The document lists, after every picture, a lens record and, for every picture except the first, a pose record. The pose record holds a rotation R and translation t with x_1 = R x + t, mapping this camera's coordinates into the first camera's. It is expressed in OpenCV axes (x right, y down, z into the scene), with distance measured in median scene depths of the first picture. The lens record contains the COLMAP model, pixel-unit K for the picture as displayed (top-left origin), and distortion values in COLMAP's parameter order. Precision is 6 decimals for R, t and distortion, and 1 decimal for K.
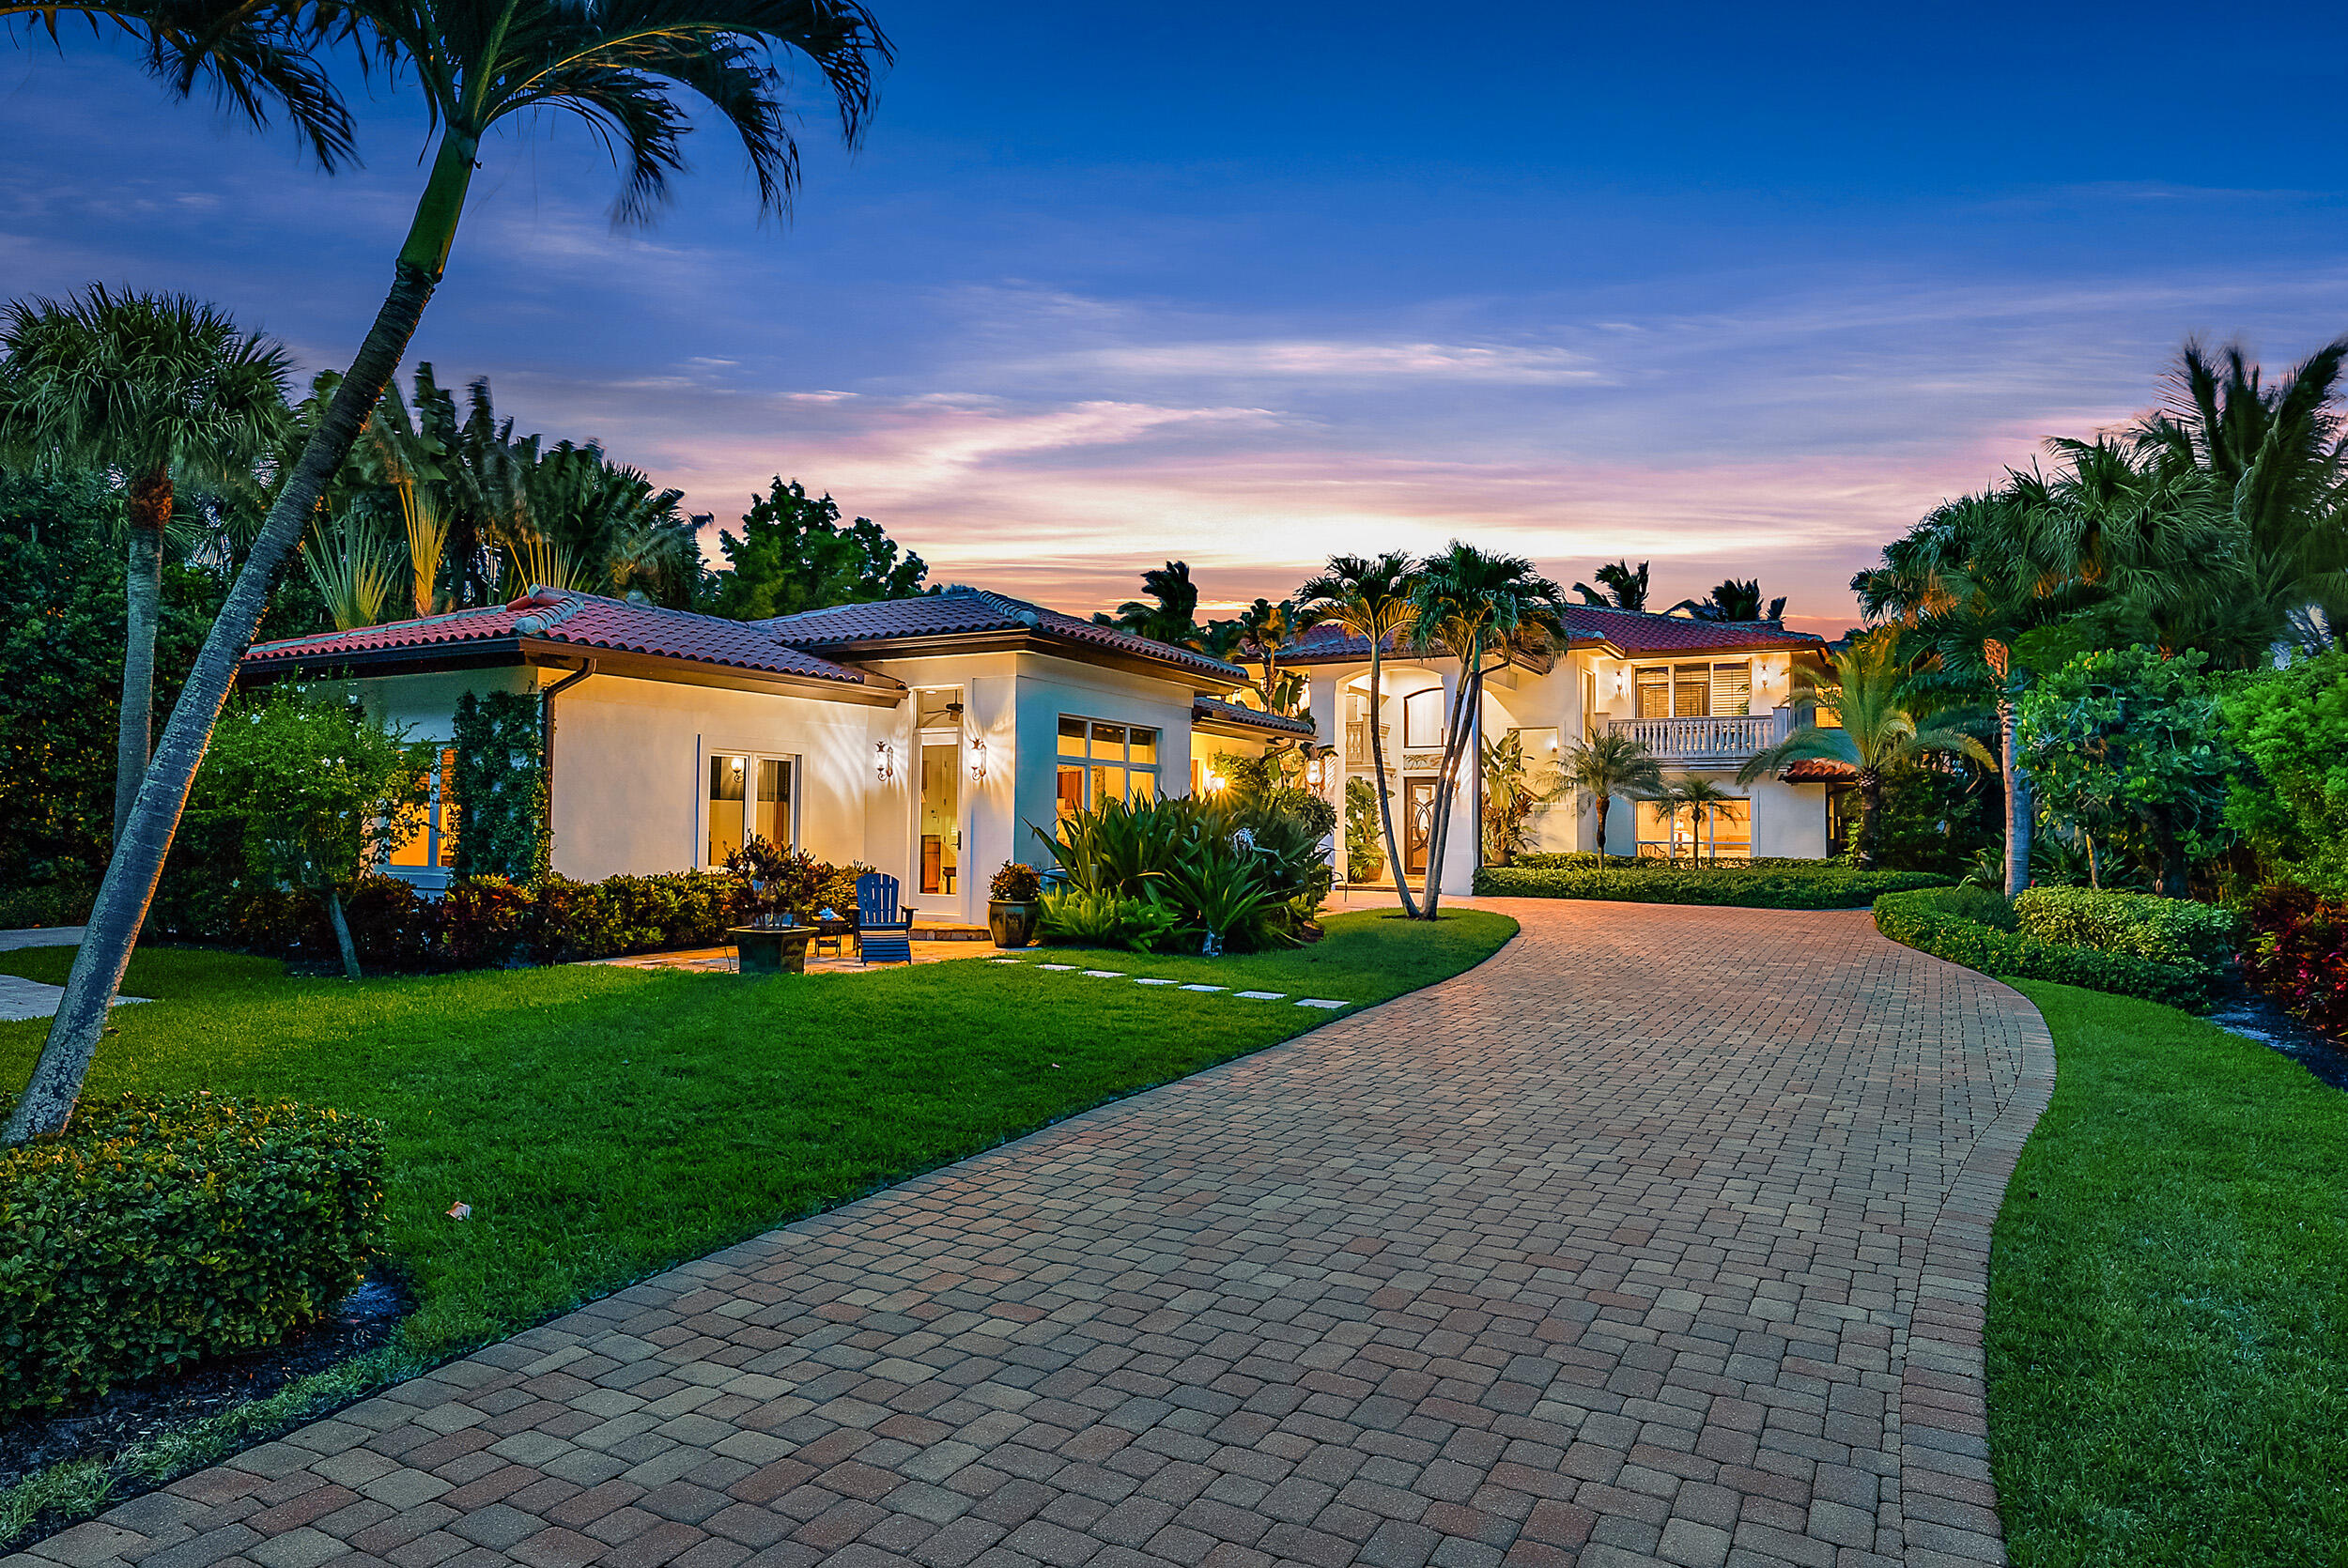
lens RADIAL K [[1278.6, 0, 1174.0], [0, 1278.6, 784.0], [0, 0, 1]] dist [0.002311, -0.000024]
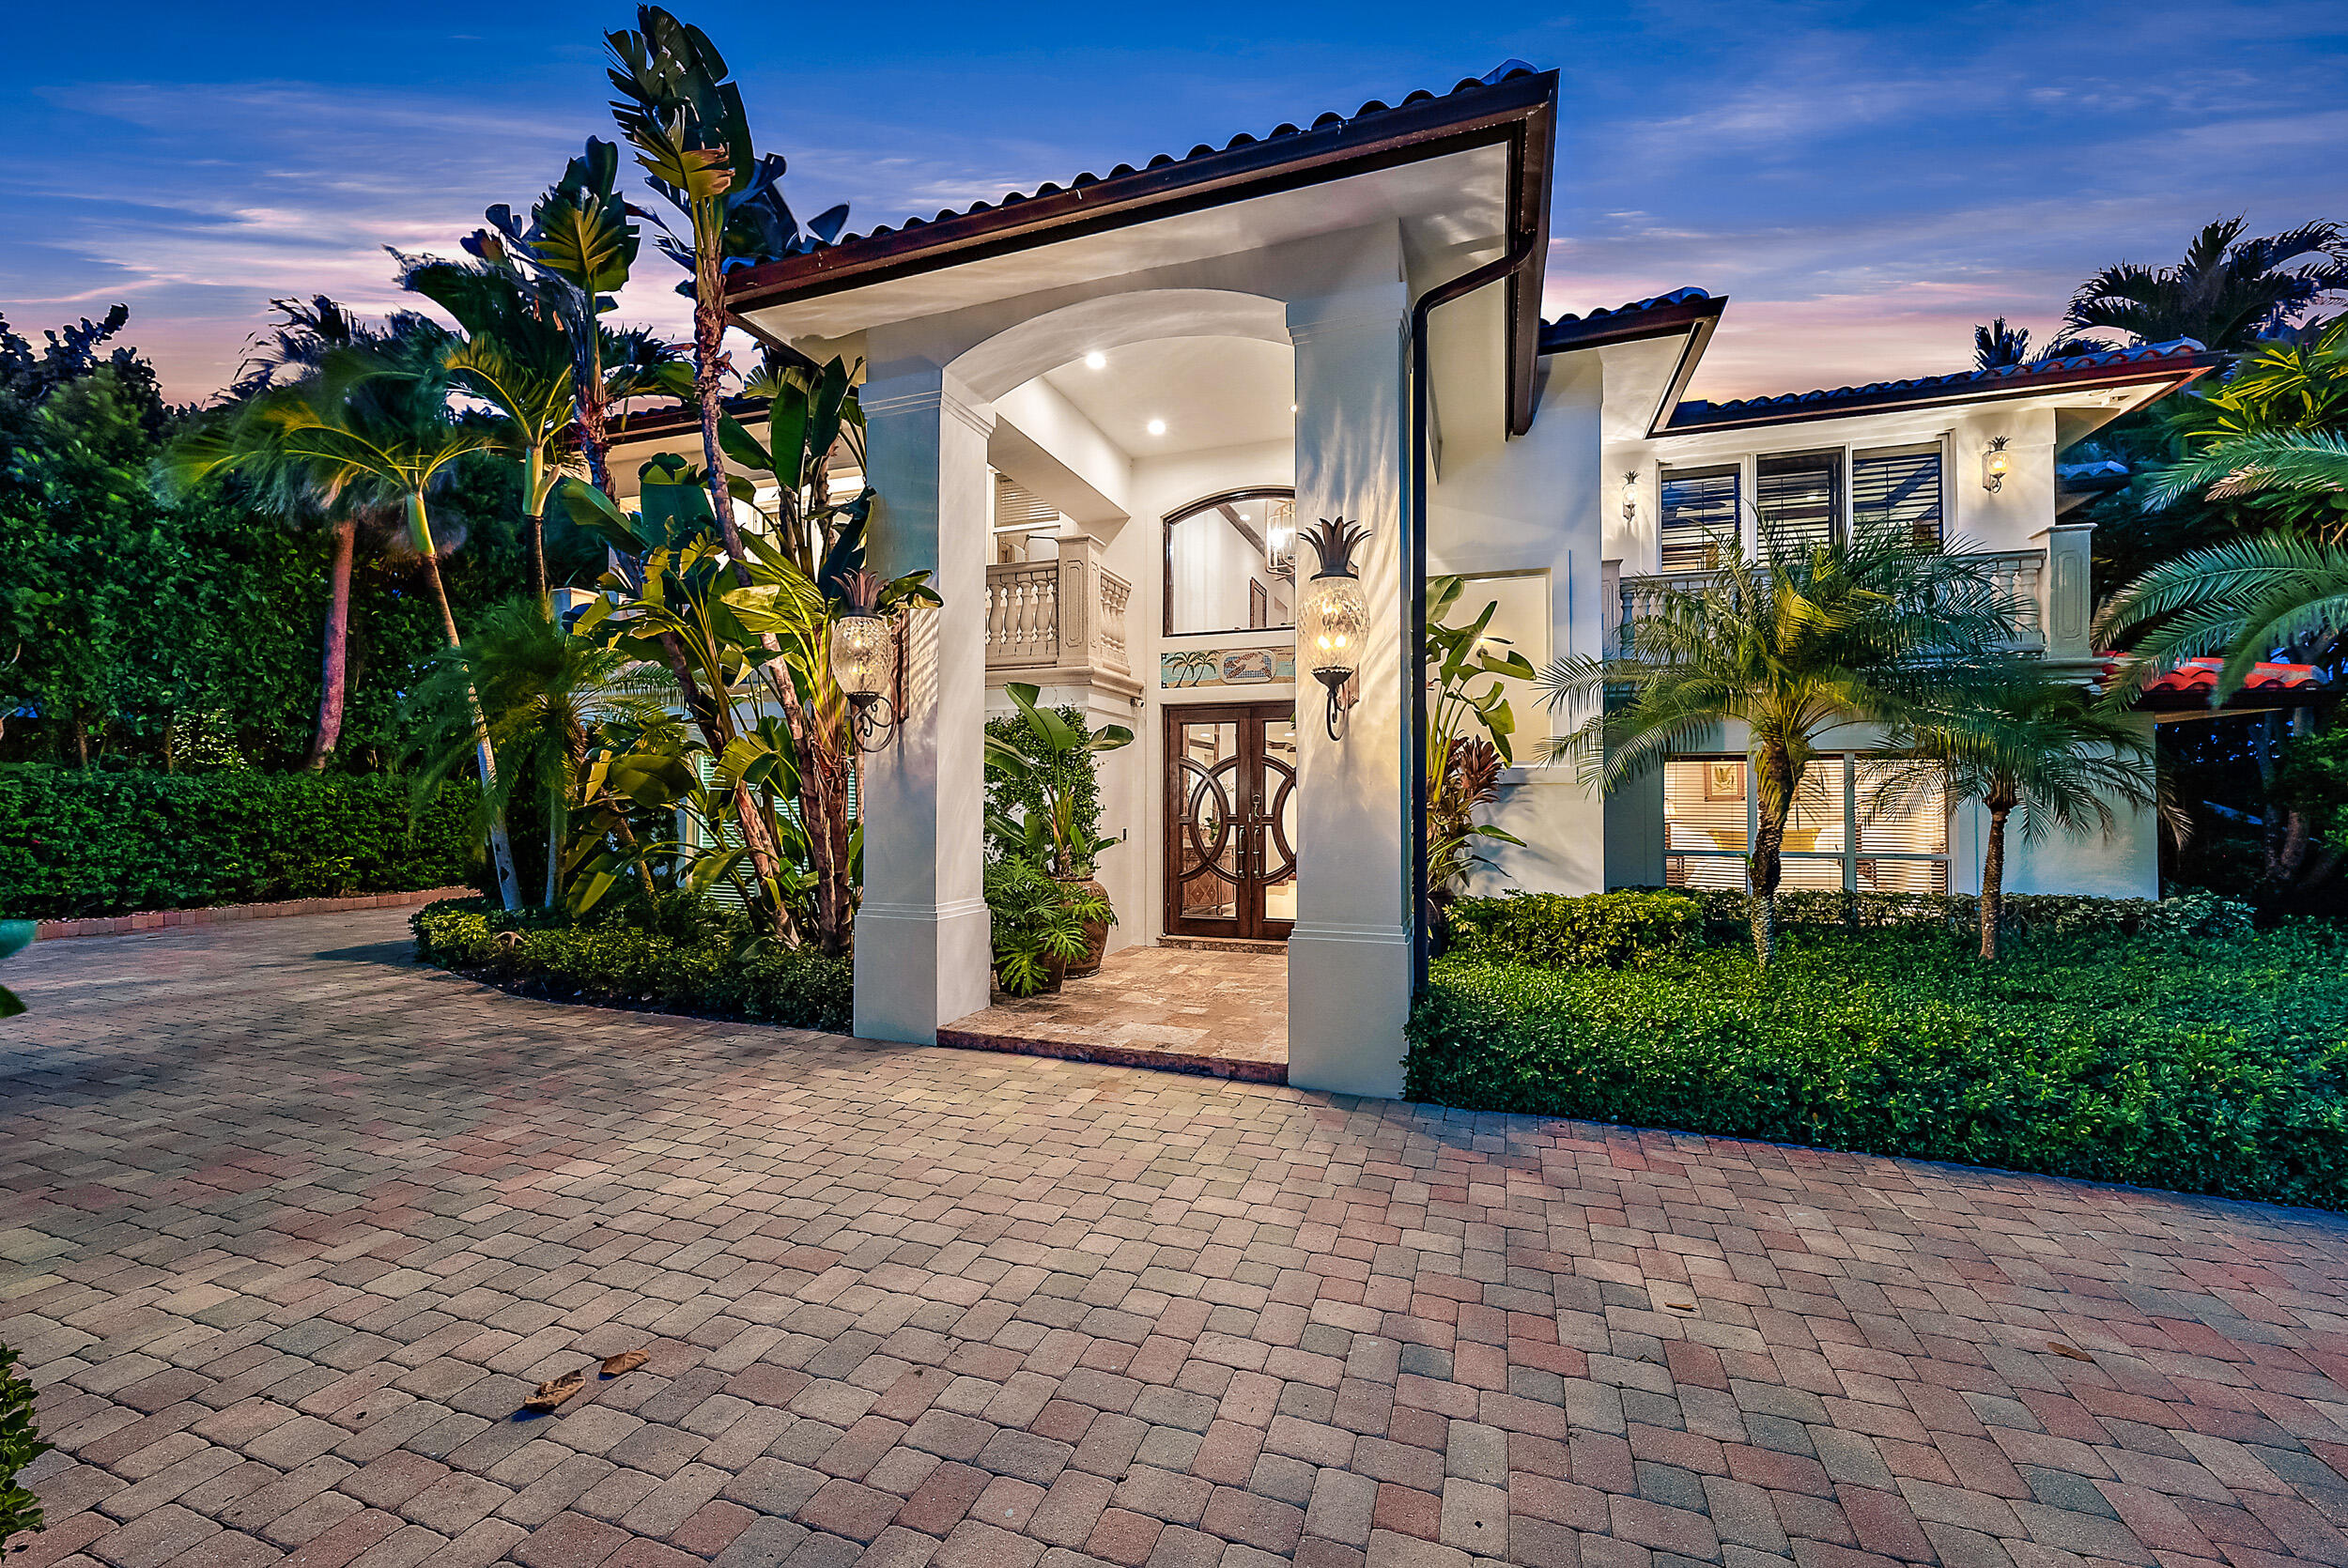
lens RADIAL K [[920.8, 0, 1167.6], [0, 920.8, 776.8], [0, 0, 1]] dist [-0.002263, -0.000449]
pose [[0.984928, -0.002384, 0.172946, 0.192240], [0.000019, 0.999906, 0.013675, 0.021246], [-0.172963, -0.013465, 0.984836, 1.044673]]
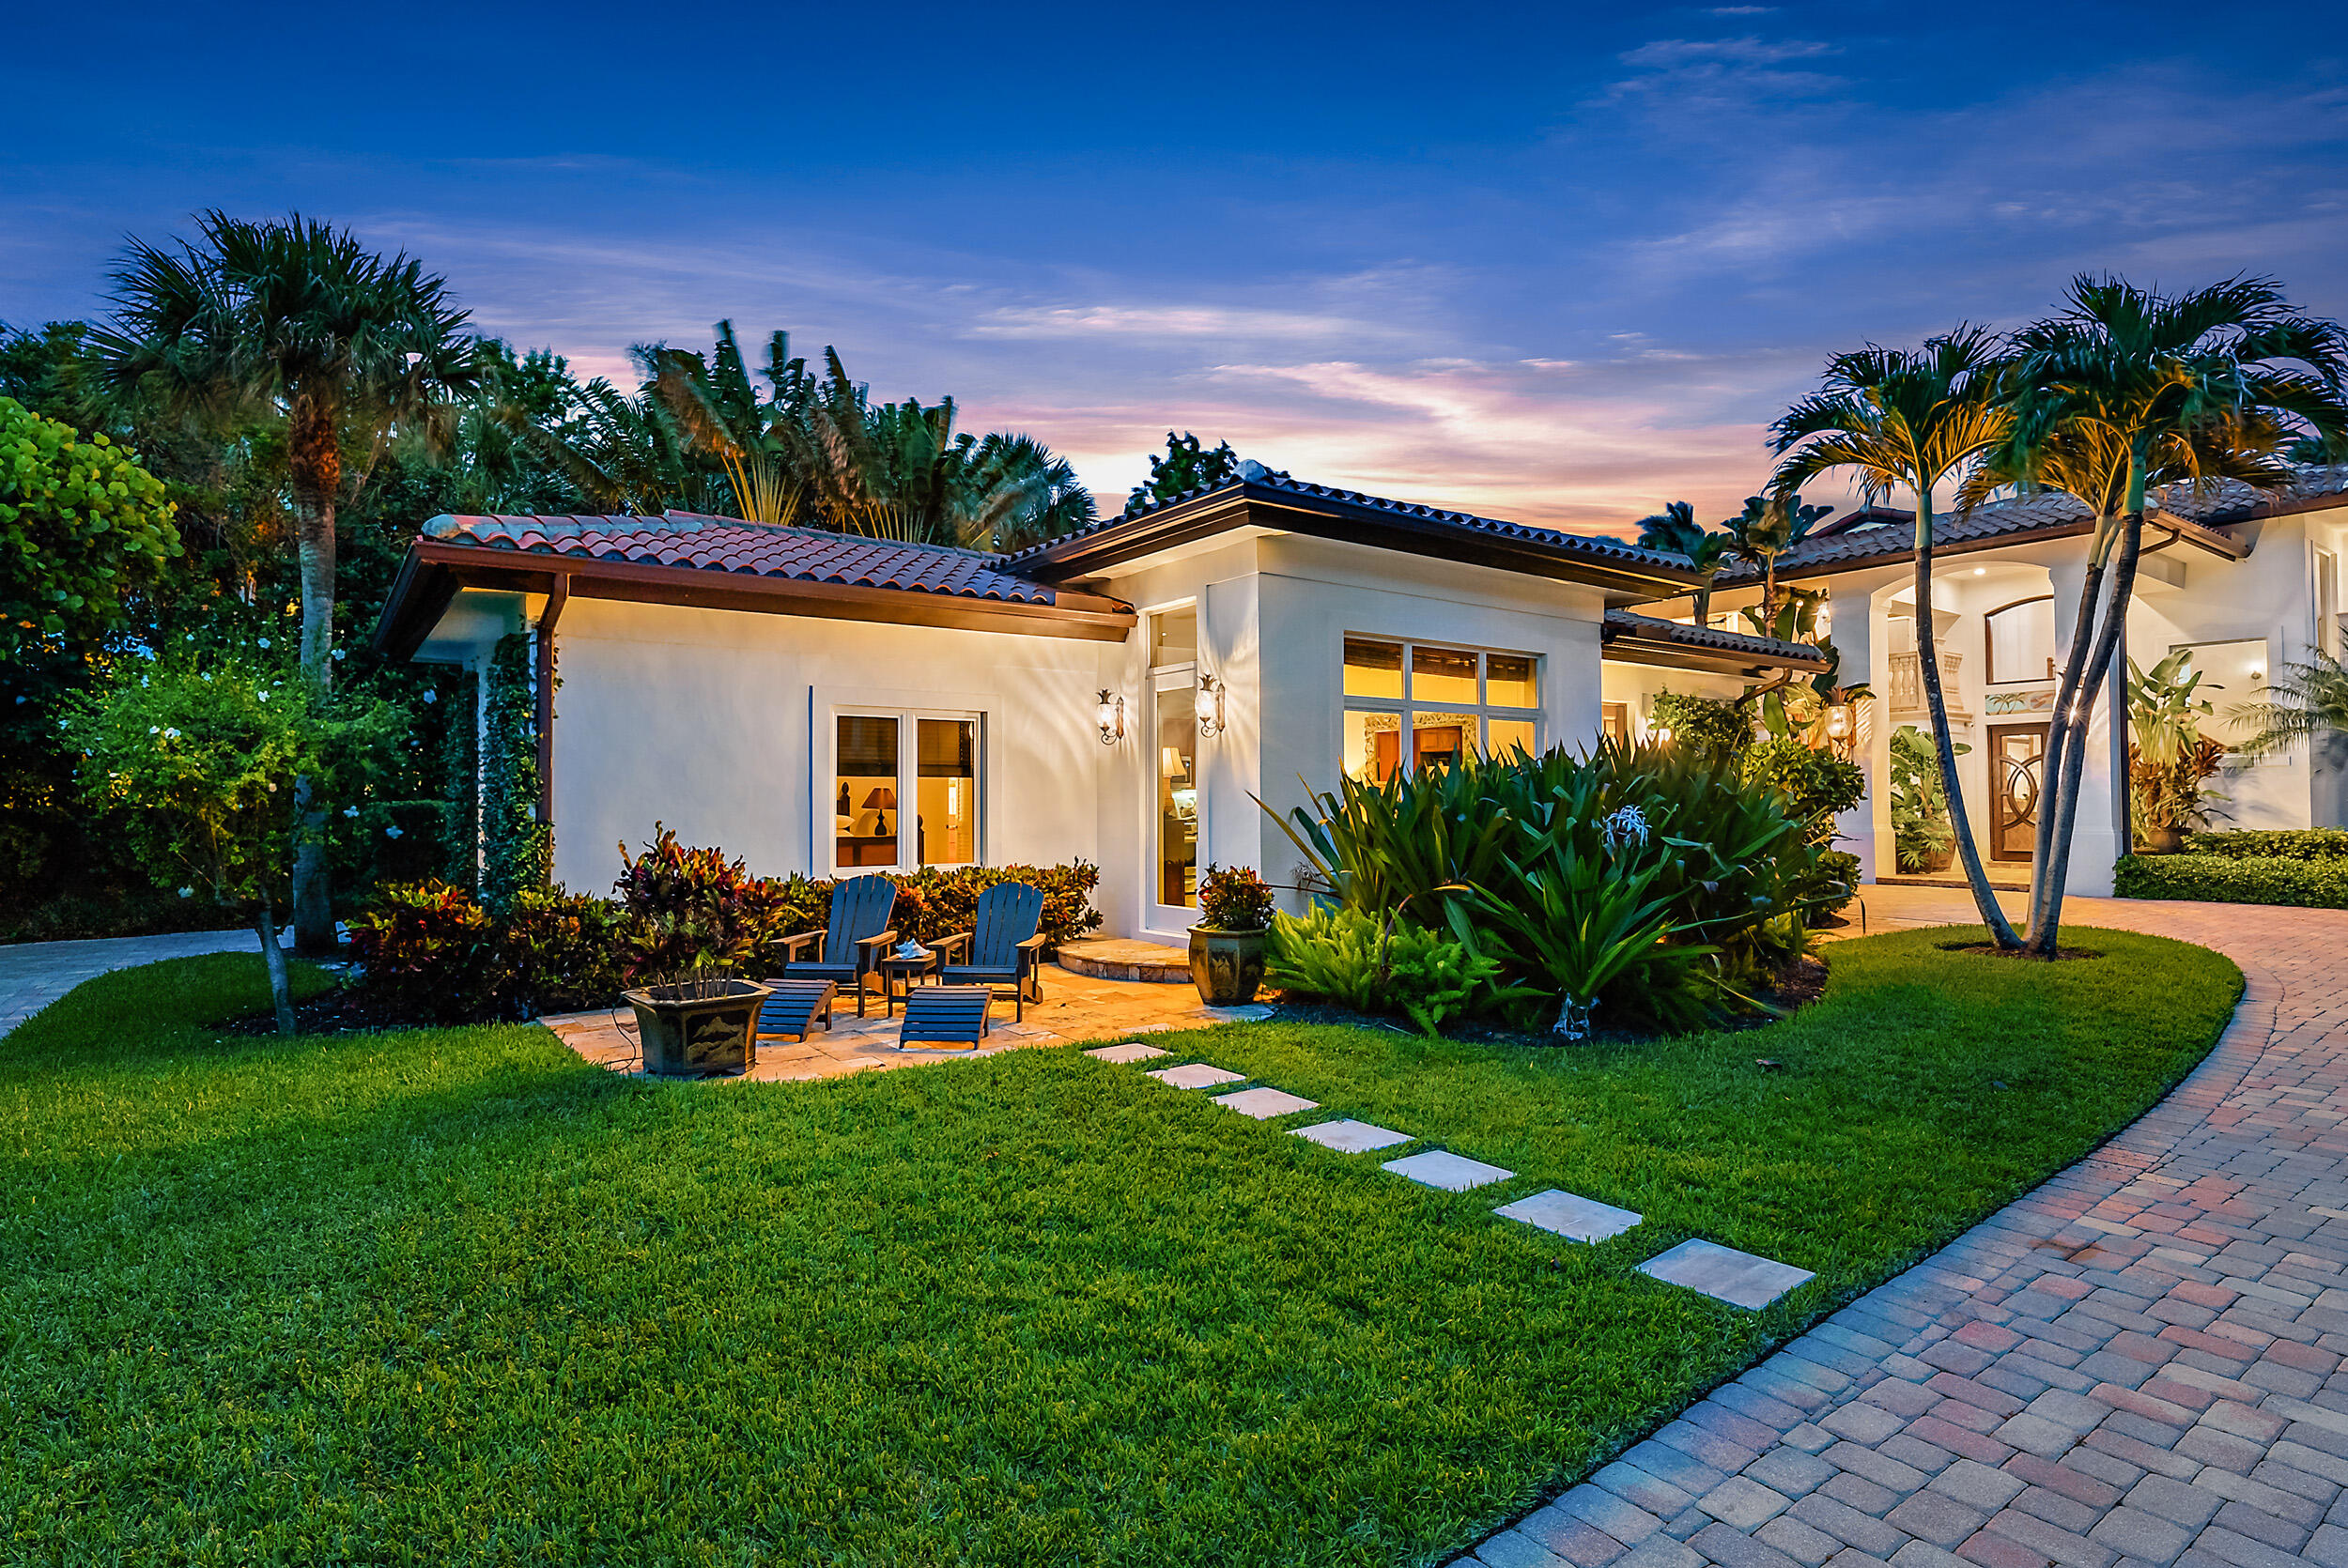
lens RADIAL K [[1184.4, 0, 1174.0], [0, 1184.4, 784.0], [0, 0, 1]] dist [0.003951, 0.000038]
pose [[0.910976, -0.021553, -0.411895, 0.057197], [0.029042, 0.999507, 0.011929, 0.009402], [0.411435, -0.022829, 0.911153, 0.308929]]
